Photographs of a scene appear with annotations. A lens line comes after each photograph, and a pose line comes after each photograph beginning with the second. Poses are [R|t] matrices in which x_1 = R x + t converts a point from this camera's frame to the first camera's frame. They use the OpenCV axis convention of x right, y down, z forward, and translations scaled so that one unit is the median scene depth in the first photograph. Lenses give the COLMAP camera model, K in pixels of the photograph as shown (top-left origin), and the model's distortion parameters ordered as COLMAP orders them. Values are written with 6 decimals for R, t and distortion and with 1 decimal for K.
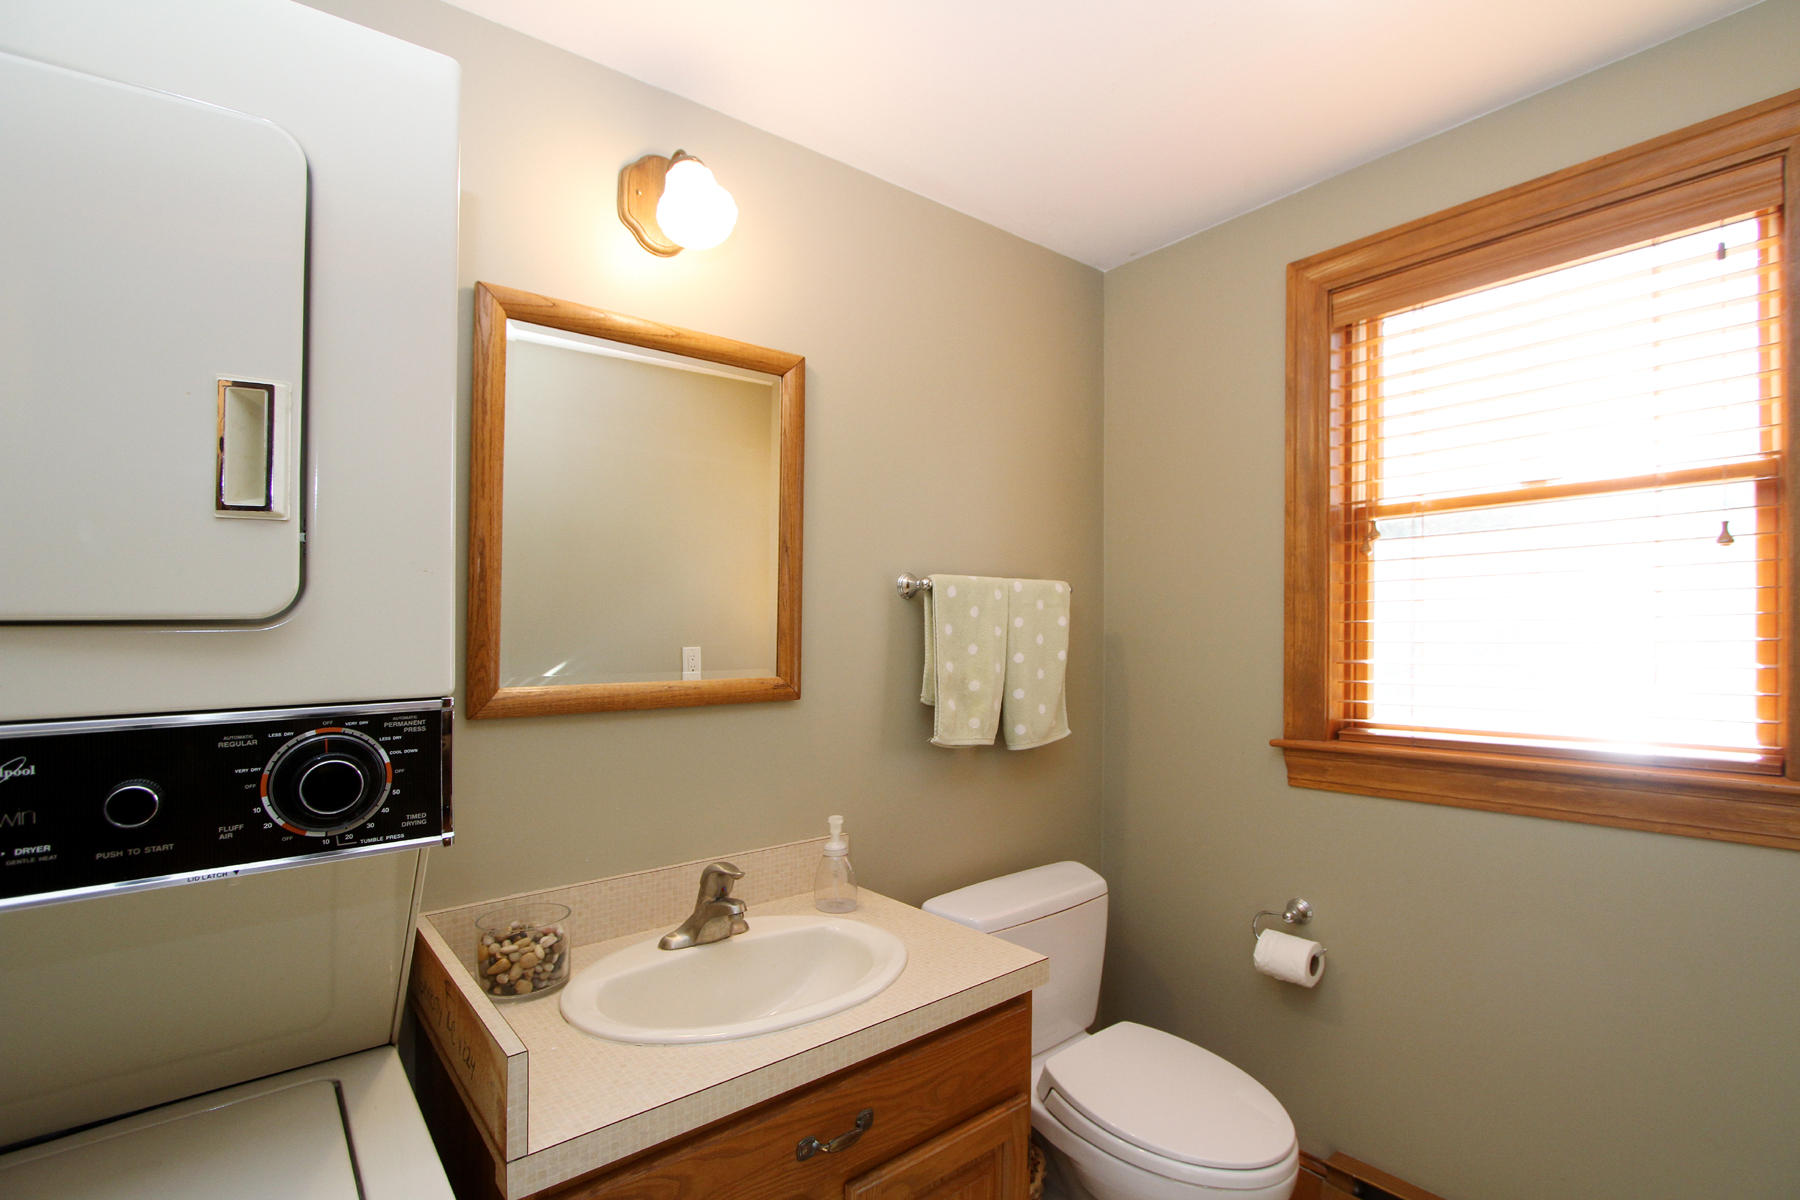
lens RADIAL K [[847.5, 0, 897.3], [0, 847.5, 610.6], [0, 0, 1]] dist [-0.013767, 0.000533]
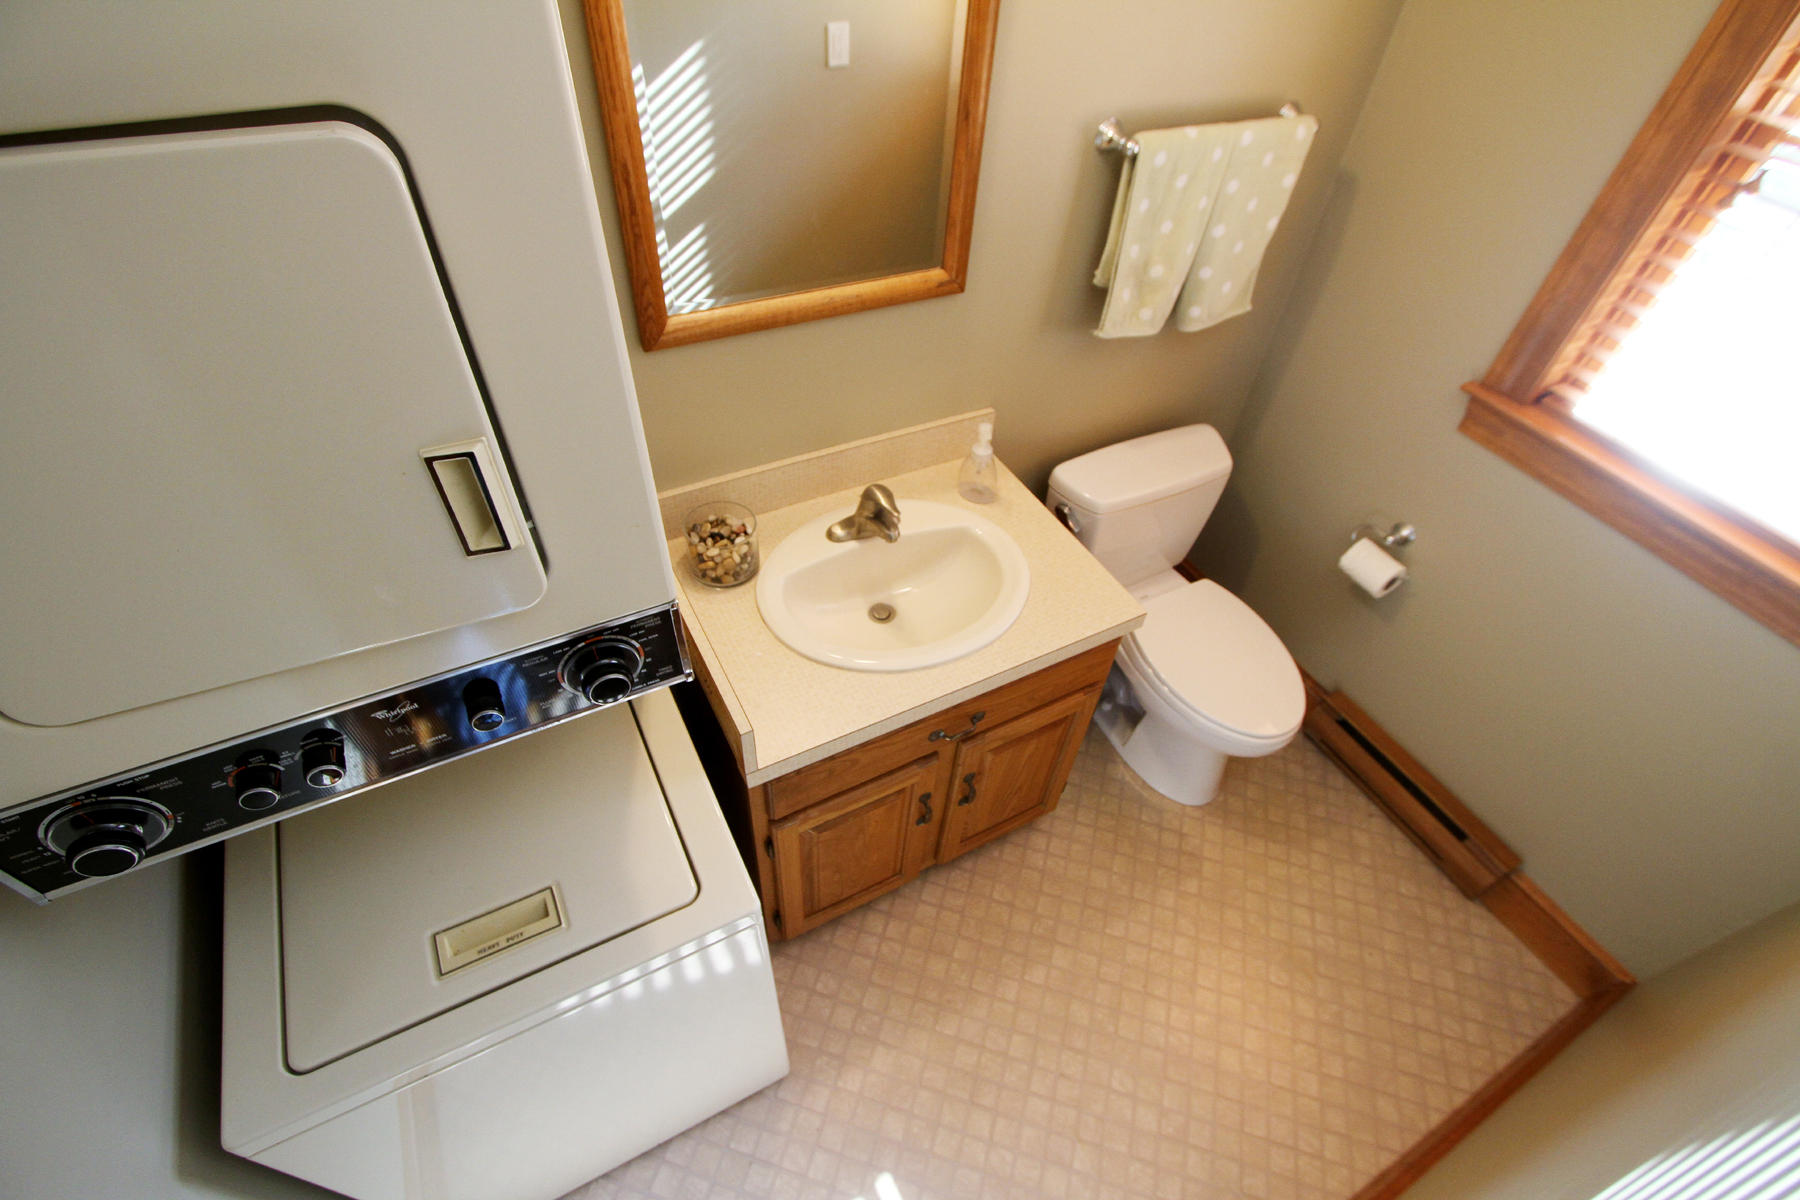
lens RADIAL K [[834.8, 0, 900.0], [0, 834.8, 600.0], [0, 0, 1]] dist [-0.002101, 0.000429]
pose [[0.983679, 0.159926, -0.082461, -0.051969], [-0.050832, 0.686608, 0.725248, -0.321716], [0.172605, -0.709220, 0.683531, 0.106971]]
